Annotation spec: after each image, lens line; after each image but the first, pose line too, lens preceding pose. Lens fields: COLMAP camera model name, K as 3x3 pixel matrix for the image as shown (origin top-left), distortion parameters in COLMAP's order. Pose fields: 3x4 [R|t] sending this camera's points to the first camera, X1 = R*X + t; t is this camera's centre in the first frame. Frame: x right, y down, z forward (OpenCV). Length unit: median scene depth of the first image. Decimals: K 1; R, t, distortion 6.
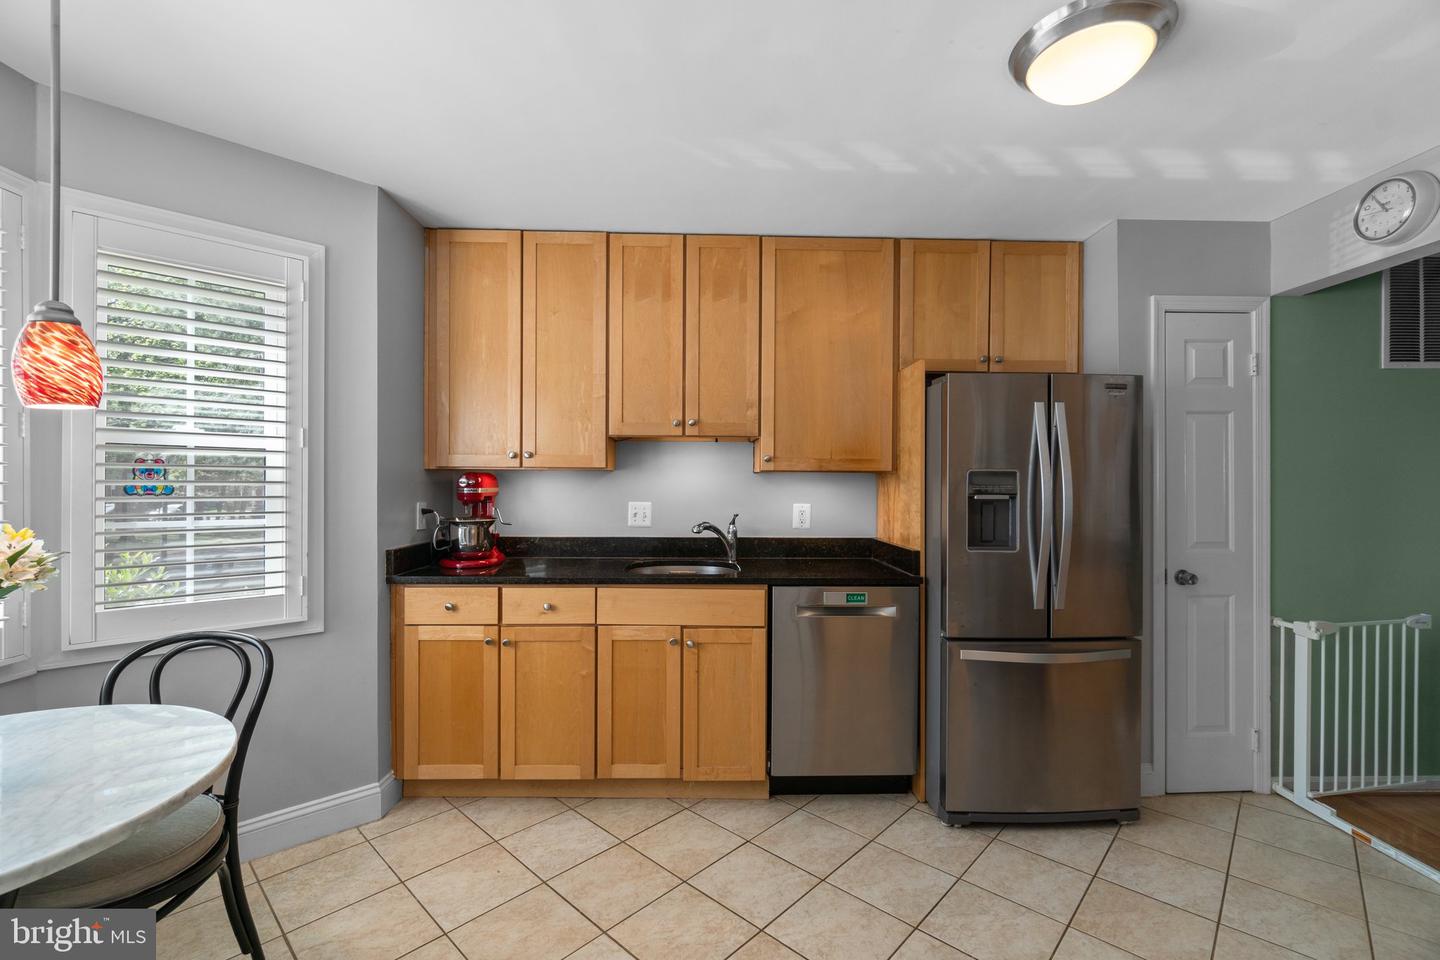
lens RADIAL K [[629.8, 0, 714.1], [0, 629.8, 489.6], [0, 0, 1]] dist [-0.000118, 0.000104]
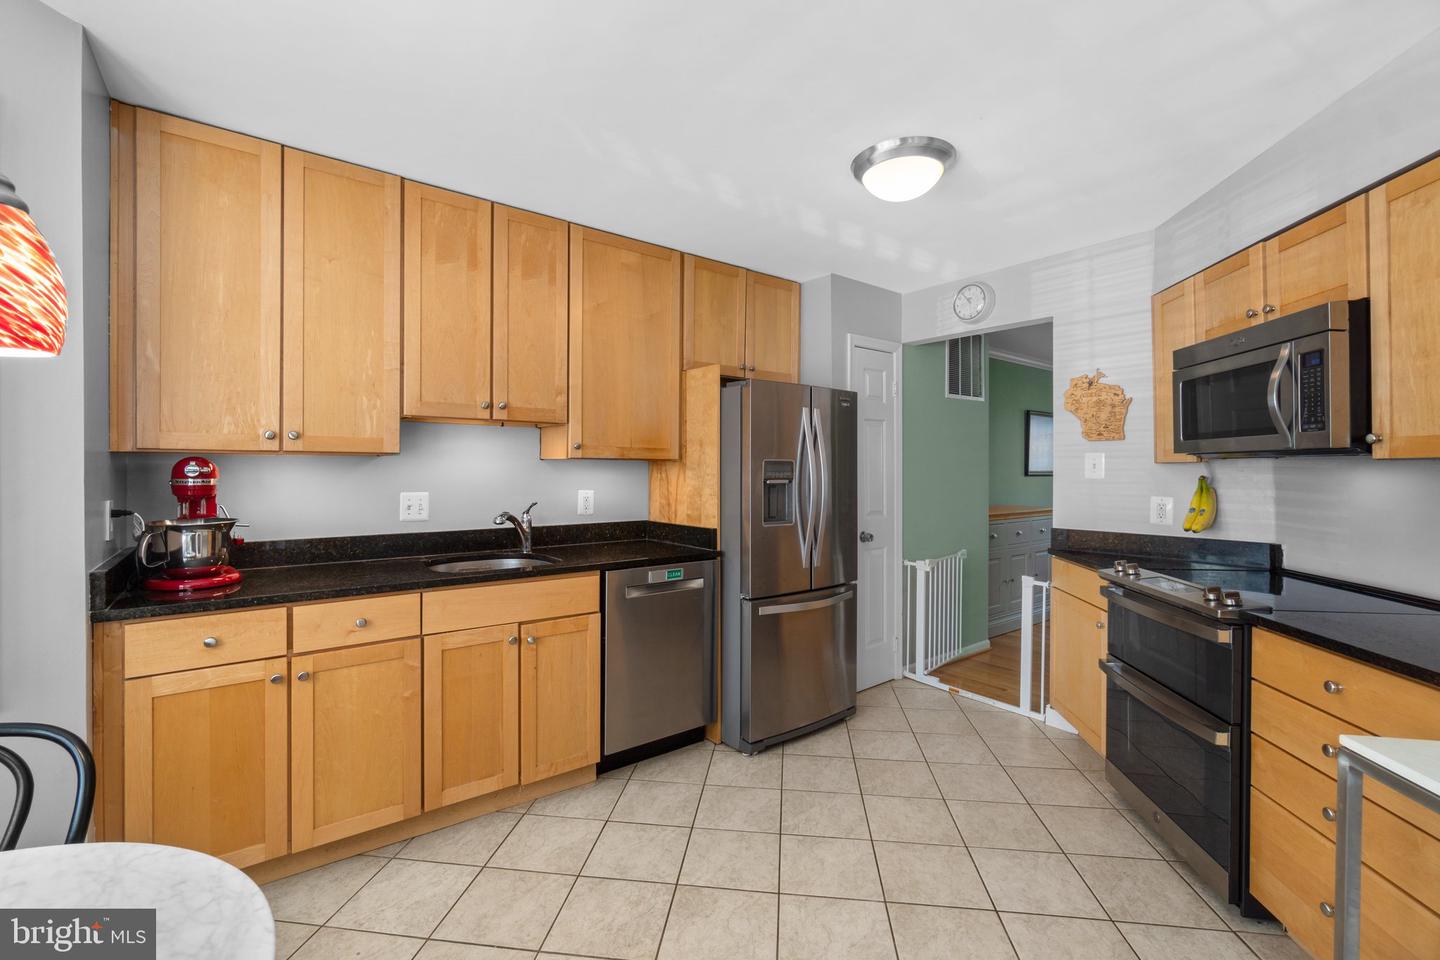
lens RADIAL K [[630.5, 0, 723.1], [0, 630.5, 476.4], [0, 0, 1]] dist [-0.002726, -0.000159]
pose [[0.803089, -0.008640, 0.595797, -0.356286], [0.005550, 0.999960, 0.007020, -0.007277], [-0.595834, -0.002331, 0.803104, 0.058840]]
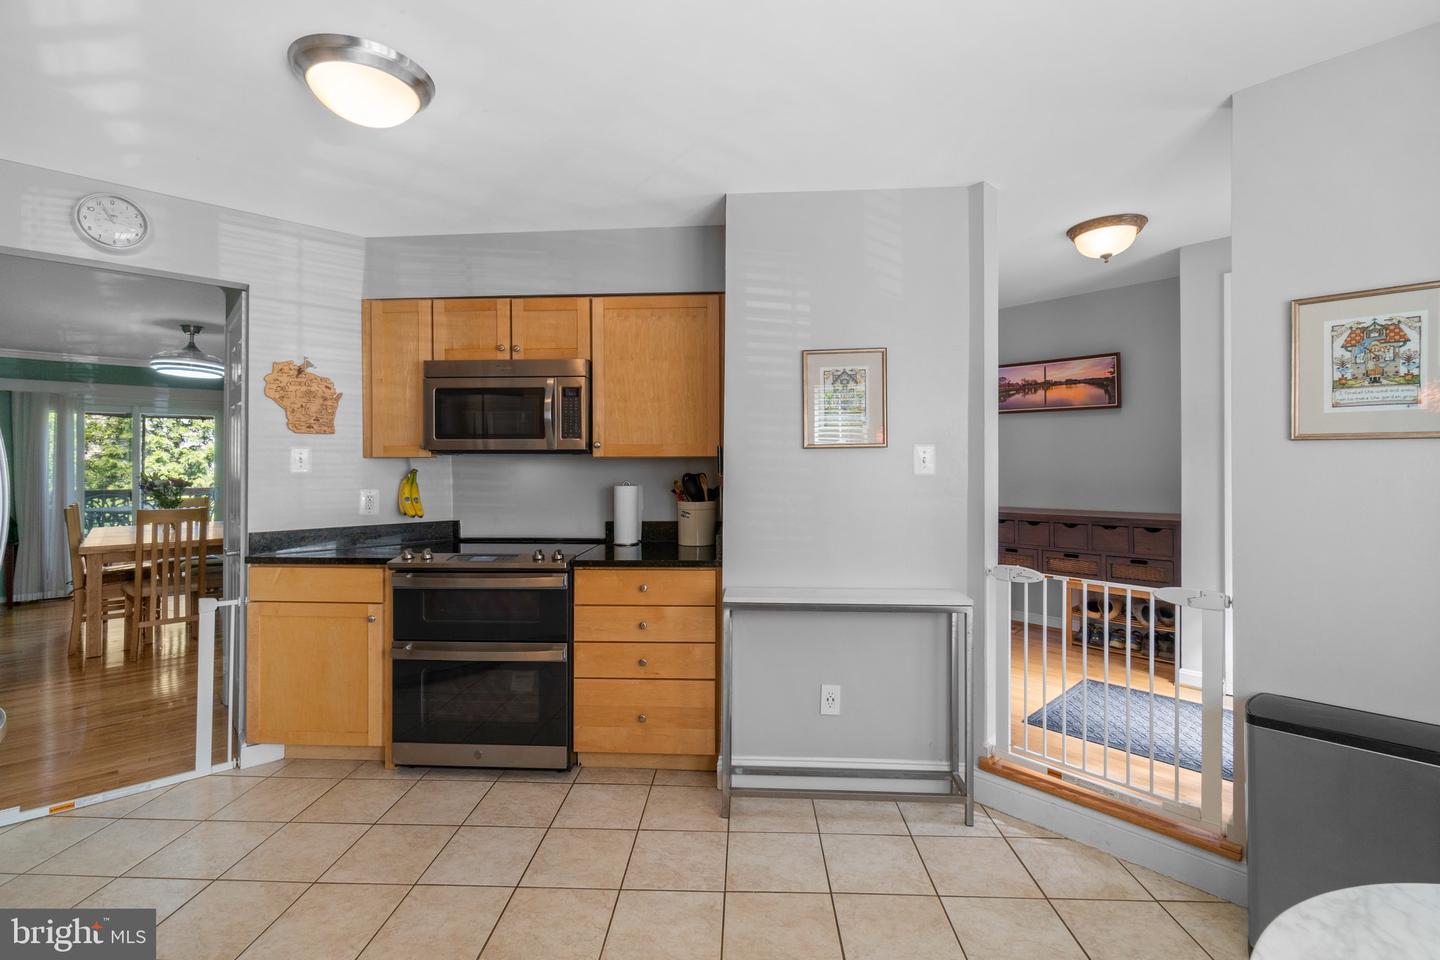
lens RADIAL K [[636.8, 0, 708.1], [0, 636.8, 463.5], [0, 0, 1]] dist [-0.000492, 0.000011]
pose [[-0.645809, -0.001684, 0.763497, -0.407532], [0.005819, 0.999958, 0.007127, -0.012416], [-0.763477, 0.009045, -0.645772, 0.780893]]
